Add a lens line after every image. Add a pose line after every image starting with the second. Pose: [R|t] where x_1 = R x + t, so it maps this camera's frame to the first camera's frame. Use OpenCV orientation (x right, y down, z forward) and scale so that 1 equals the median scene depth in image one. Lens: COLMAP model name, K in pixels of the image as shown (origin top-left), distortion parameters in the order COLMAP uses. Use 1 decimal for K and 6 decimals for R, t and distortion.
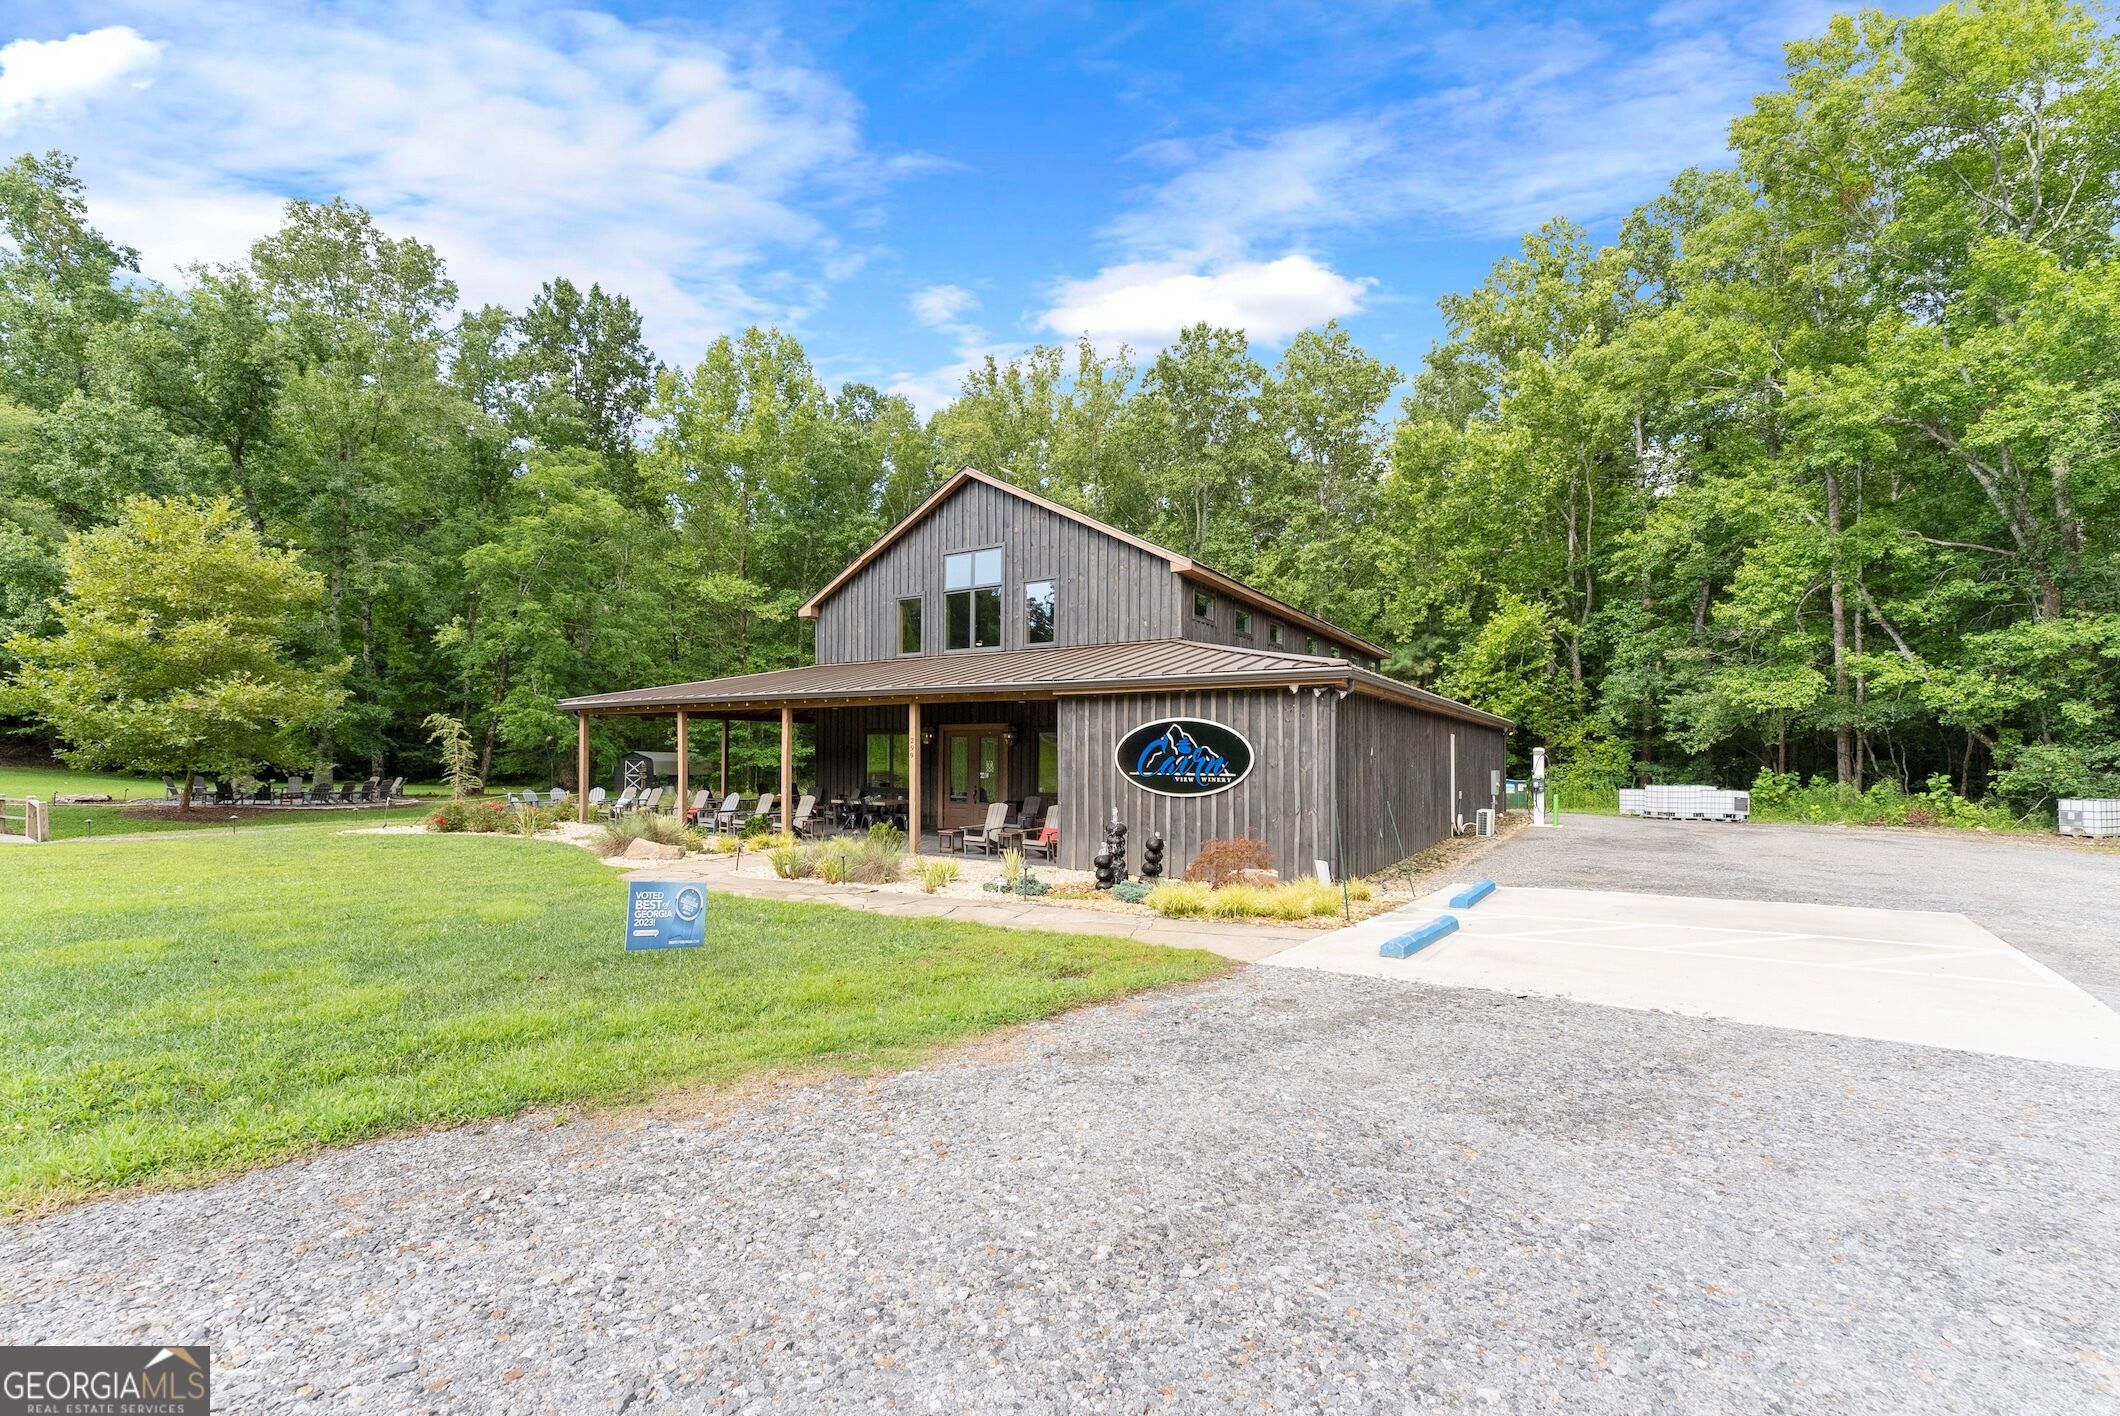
lens RADIAL K [[866.3, 0, 1023.6], [0, 866.3, 750.6], [0, 0, 1]] dist [-0.004453, -0.000086]
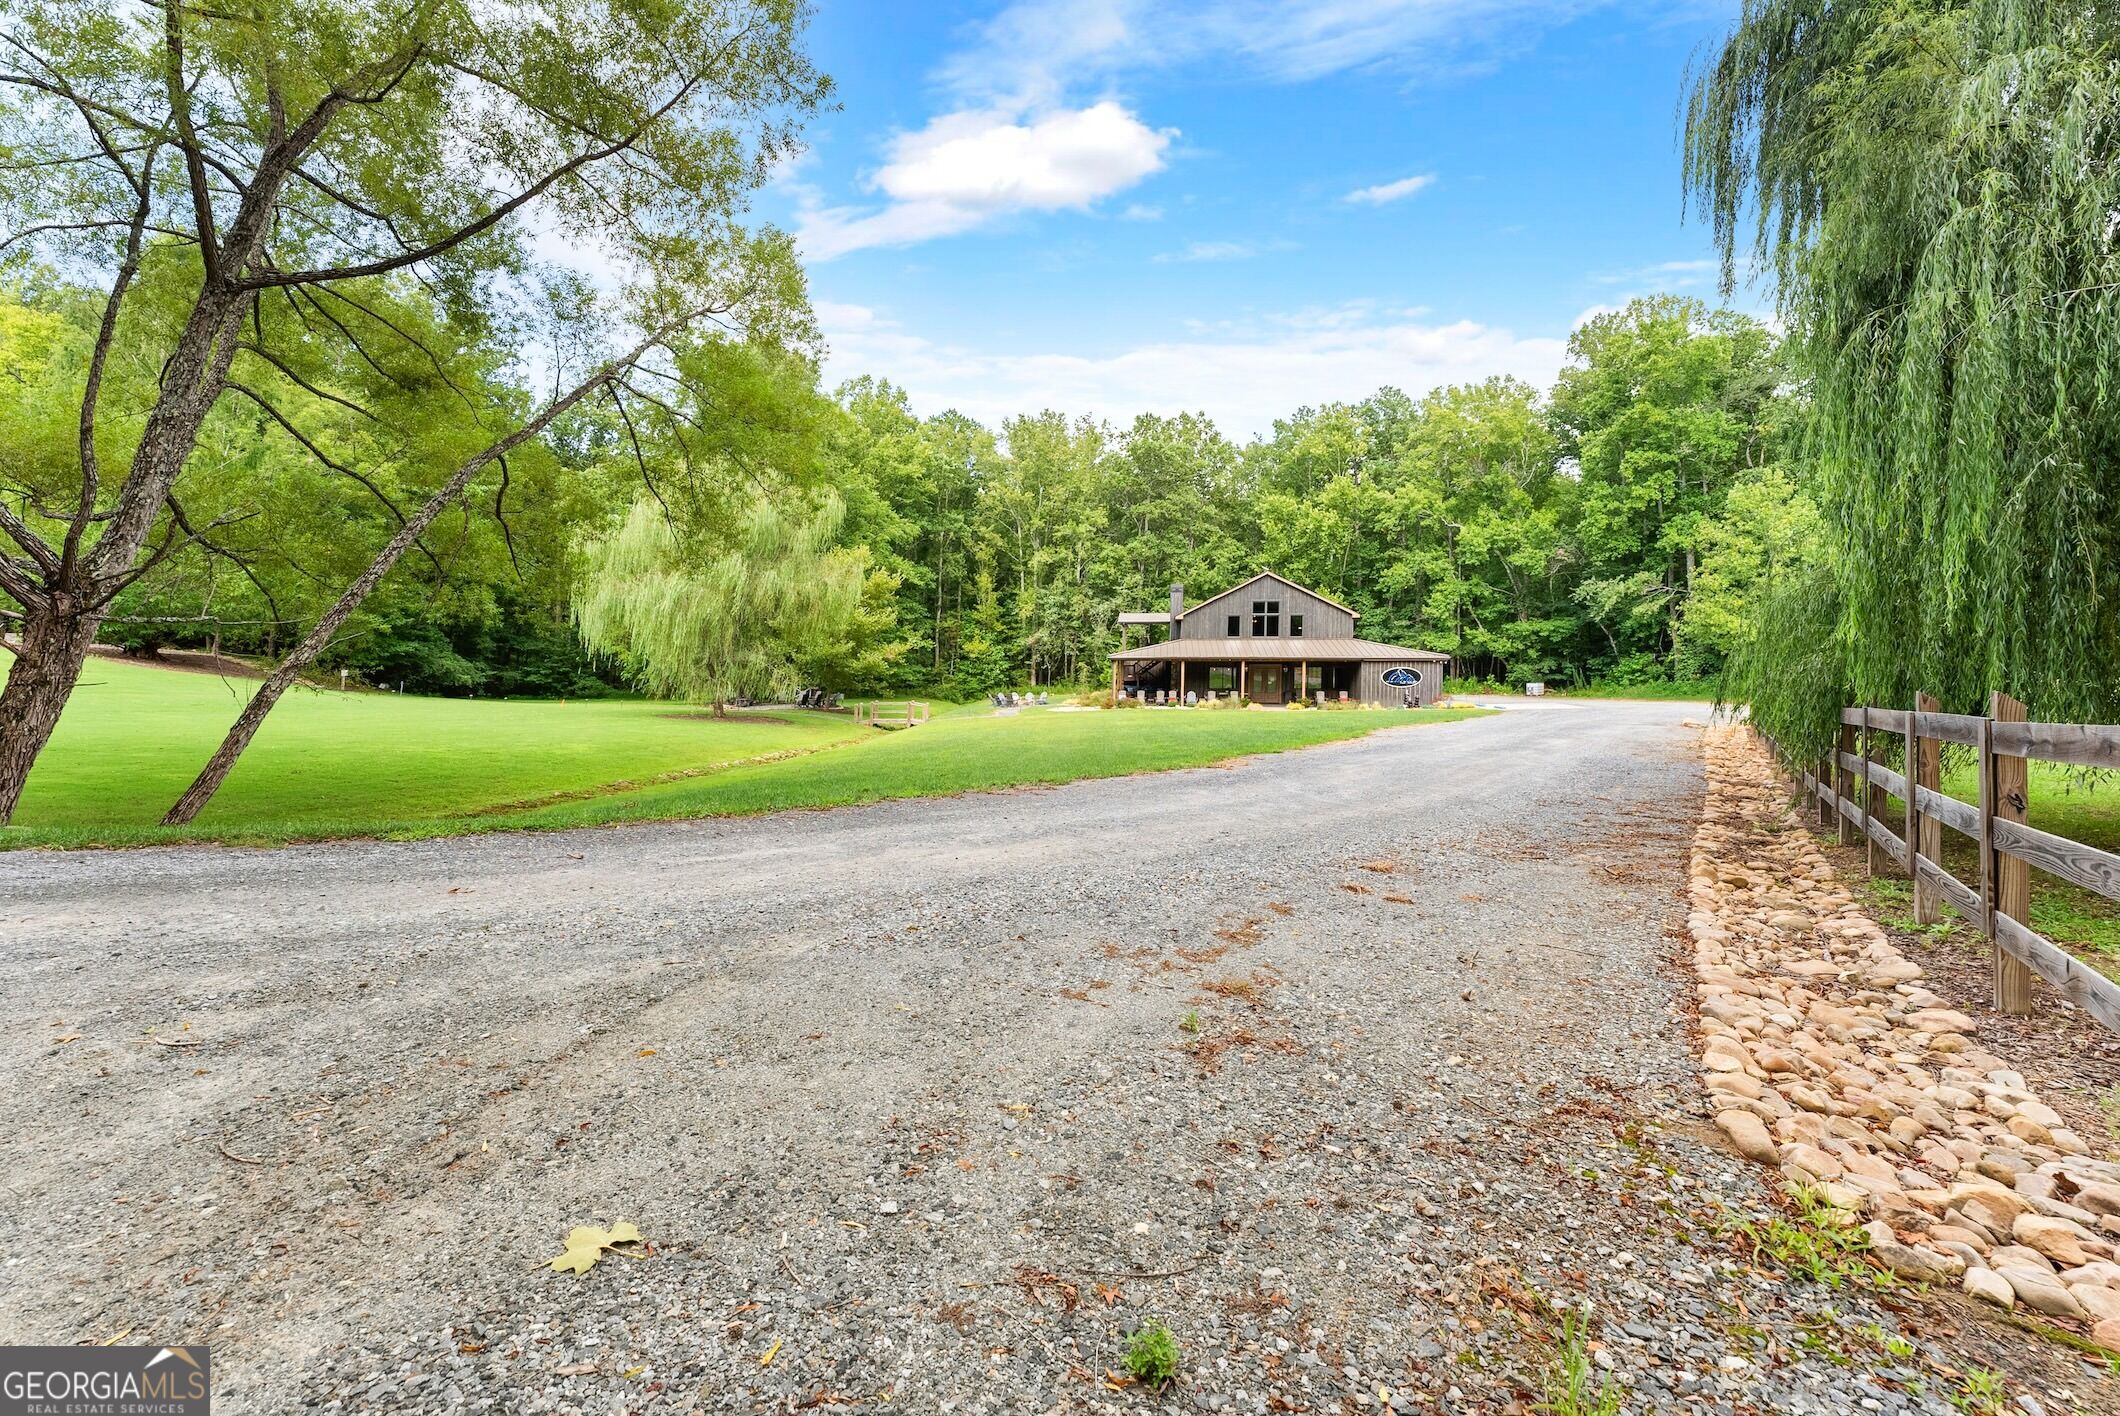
lens RADIAL K [[866.3, 0, 998.6], [0, 866.3, 689.0], [0, 0, 1]] dist [-0.004453, -0.000086]
pose [[0.921029, -0.023522, 0.388783, -1.780097], [0.006962, 0.999010, 0.043949, -0.072926], [-0.389432, -0.037772, 0.920280, -1.123324]]
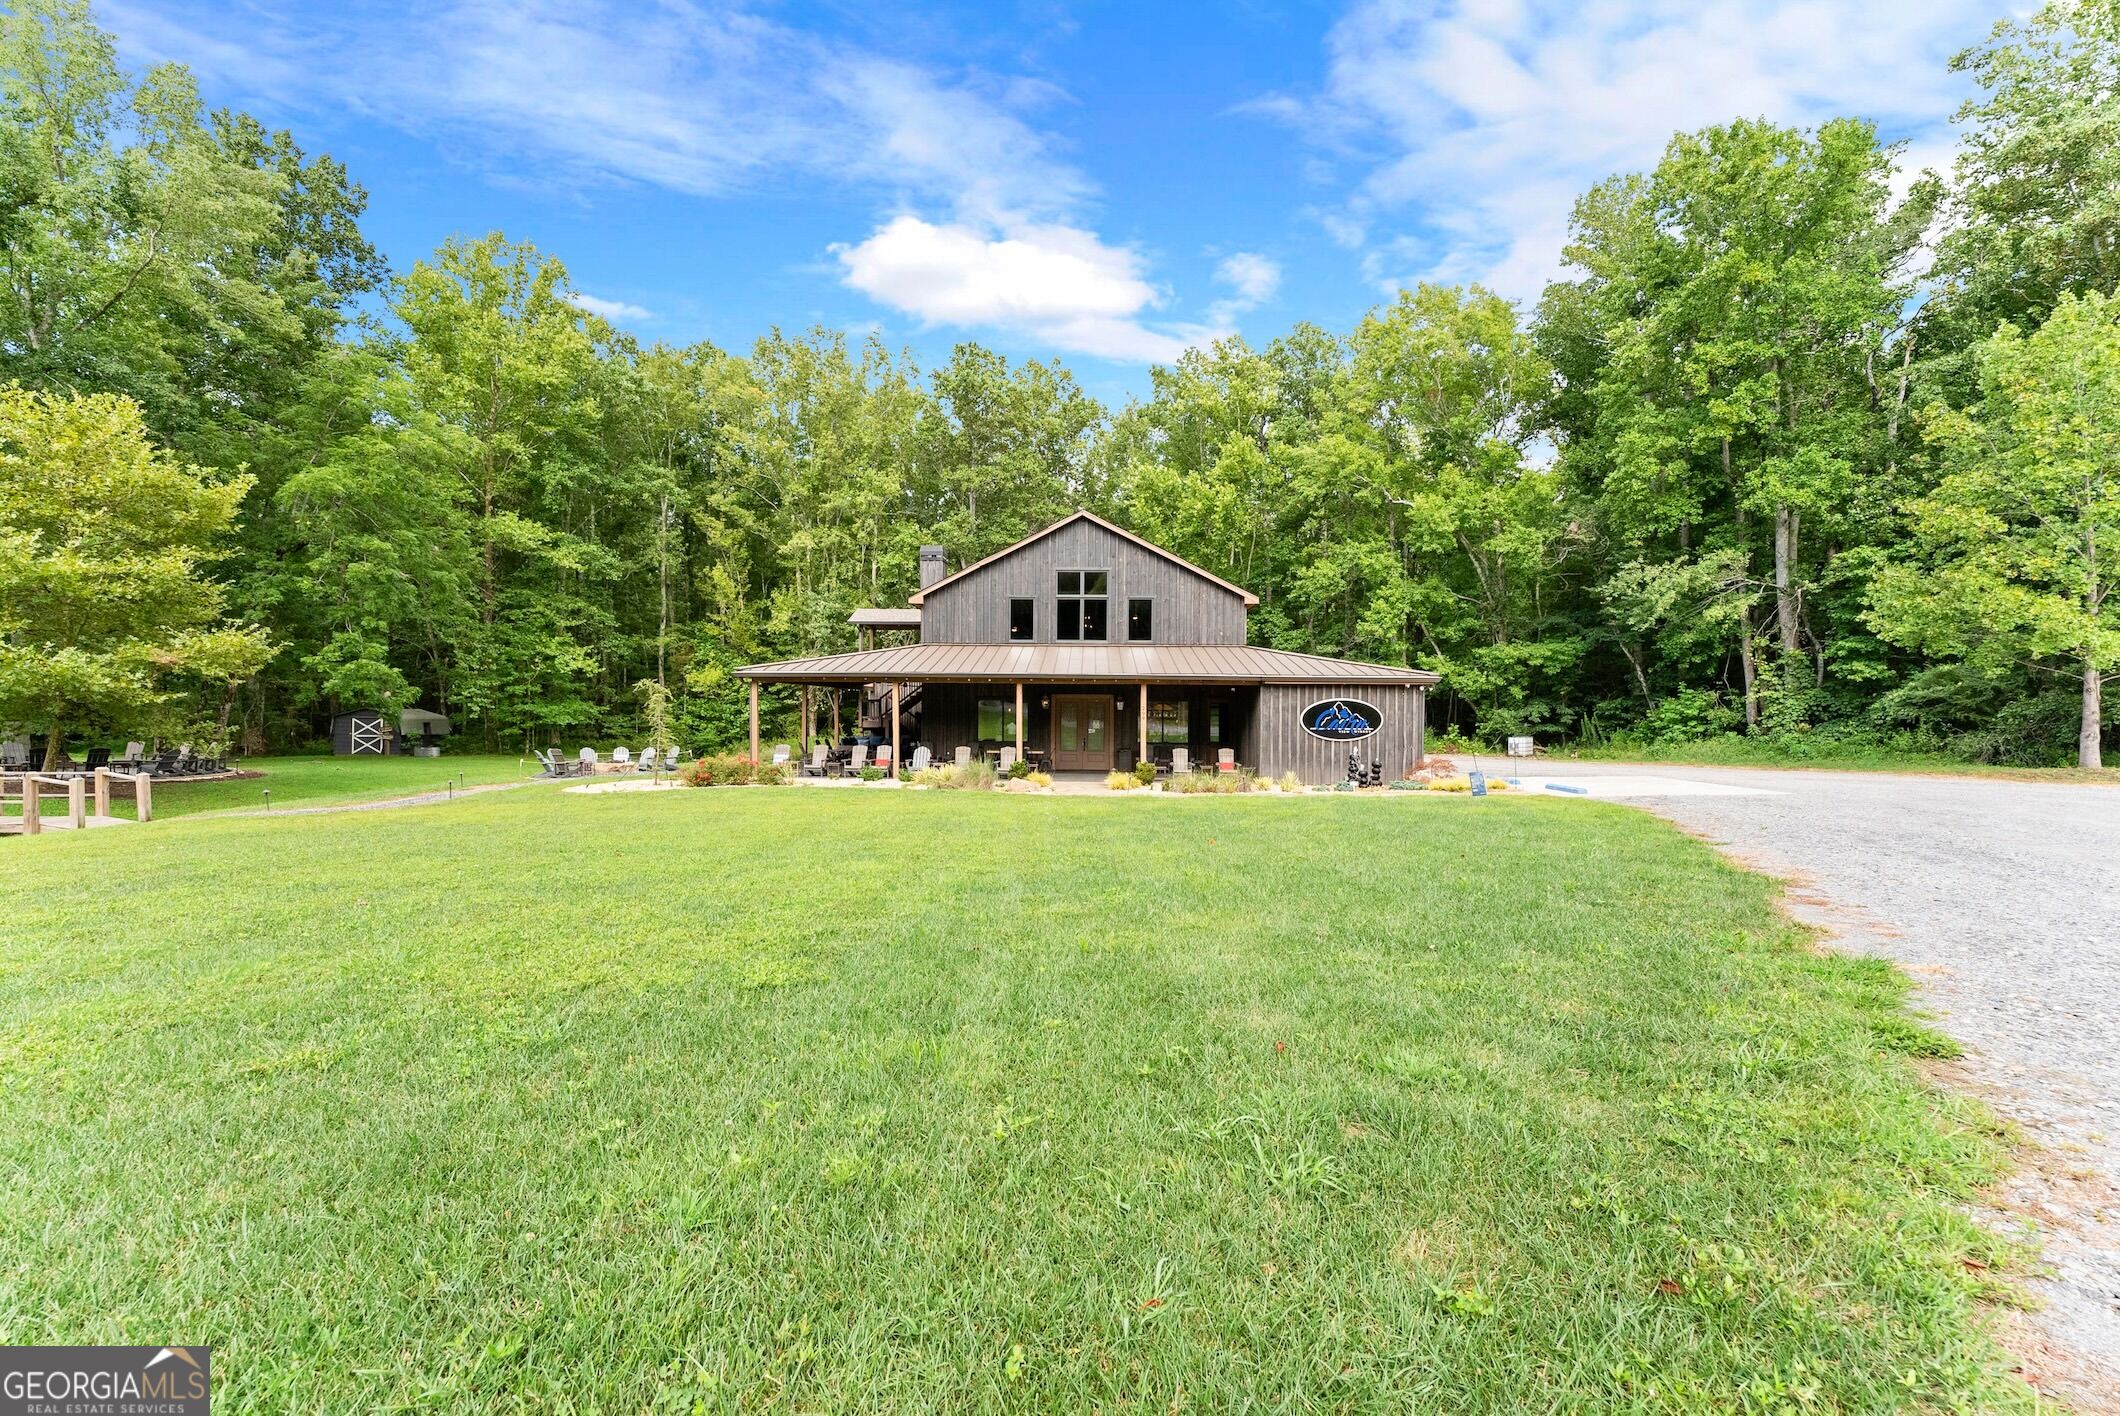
lens RADIAL K [[866.3, 0, 1033.4], [0, 866.3, 715.9], [0, 0, 1]] dist [-0.004453, -0.000086]
pose [[0.867099, -0.002159, 0.498131, -0.766635], [-0.004900, 0.999905, 0.012864, -0.012436], [-0.498112, -0.013595, 0.867006, -0.164076]]
